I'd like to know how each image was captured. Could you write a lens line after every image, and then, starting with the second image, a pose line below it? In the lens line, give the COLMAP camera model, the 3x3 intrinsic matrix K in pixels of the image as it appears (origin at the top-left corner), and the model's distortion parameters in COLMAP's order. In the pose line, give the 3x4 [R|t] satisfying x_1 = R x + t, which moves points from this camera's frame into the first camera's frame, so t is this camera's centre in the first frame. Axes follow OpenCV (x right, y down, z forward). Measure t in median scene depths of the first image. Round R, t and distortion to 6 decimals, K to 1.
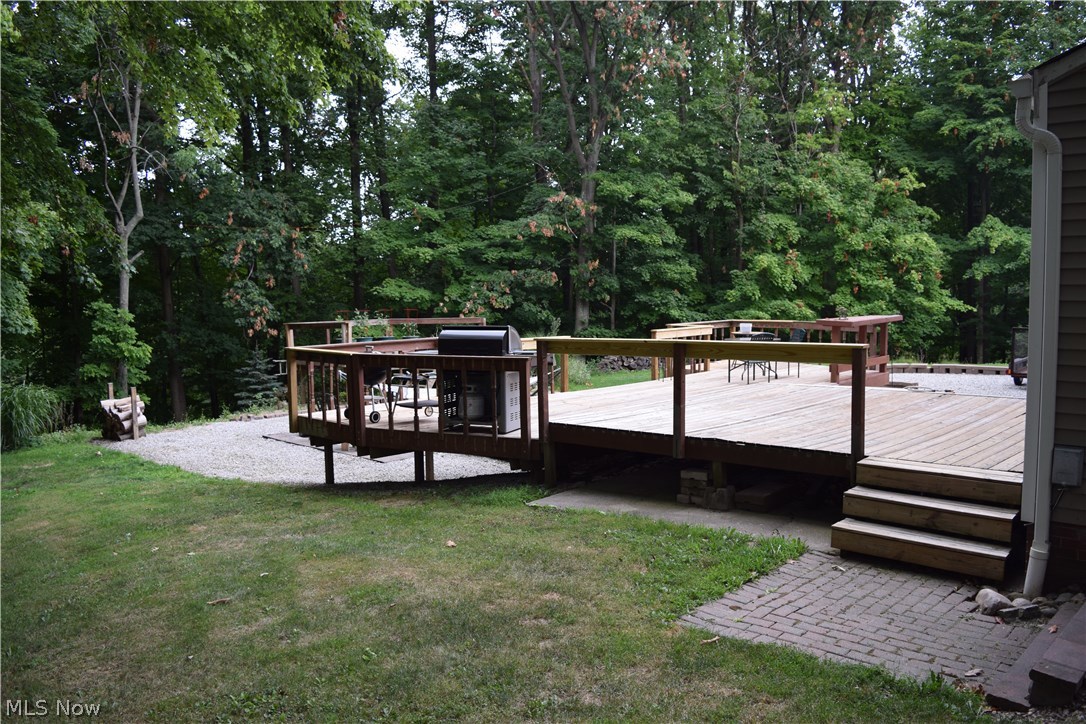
lens RADIAL K [[852.6, 0, 545.1], [0, 852.6, 356.2], [0, 0, 1]] dist [-0.094614, 0.022013]
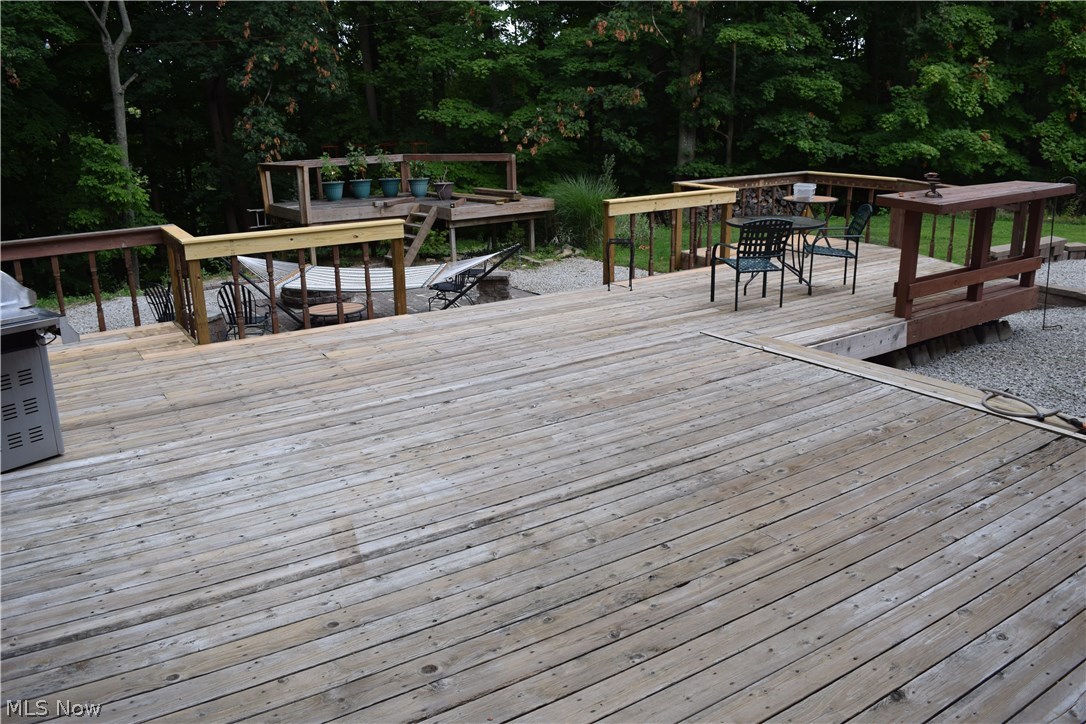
lens RADIAL K [[852.6, 0, 542.2], [0, 852.6, 358.7], [0, 0, 1]] dist [-0.094614, 0.022013]
pose [[0.969054, 0.063712, -0.238483, 0.114897], [-0.010739, 0.976084, 0.217128, -0.024779], [0.246613, -0.207848, 0.946563, 0.200939]]
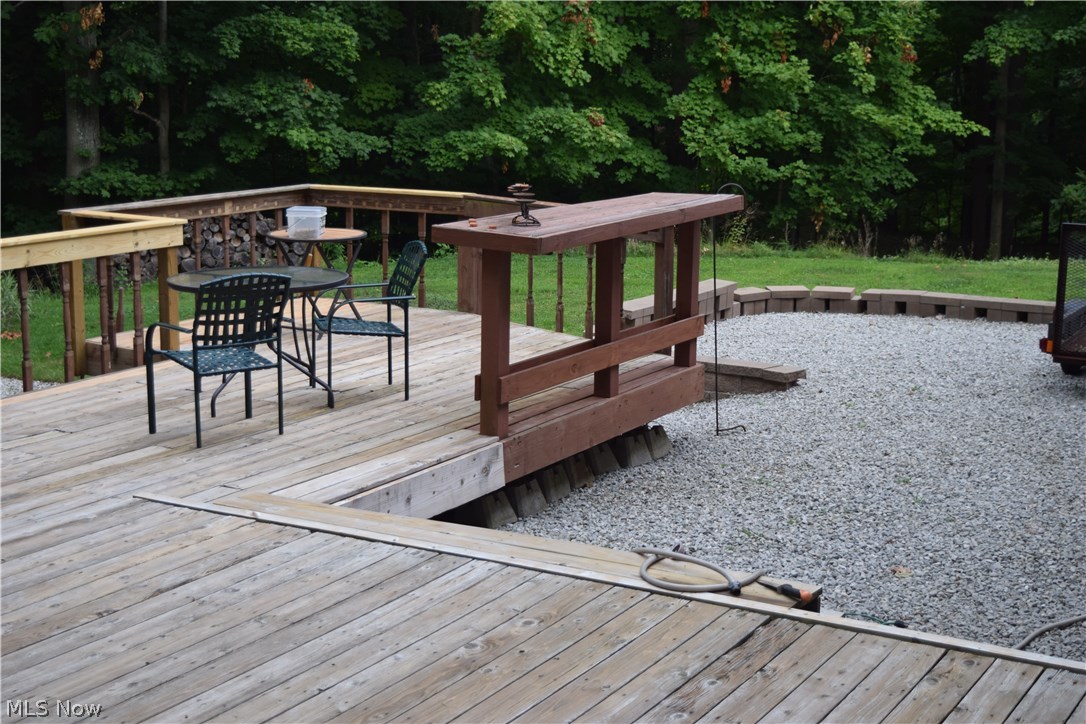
lens RADIAL K [[1580.6, 0, 545.8], [0, 1580.6, 358.6], [0, 0, 1]] dist [-0.028282, 0.000000]
pose [[0.980498, -0.018513, 0.195654, 0.114895], [-0.002681, 0.994201, 0.107508, -0.025579], [-0.196510, -0.105936, 0.974762, 0.204062]]
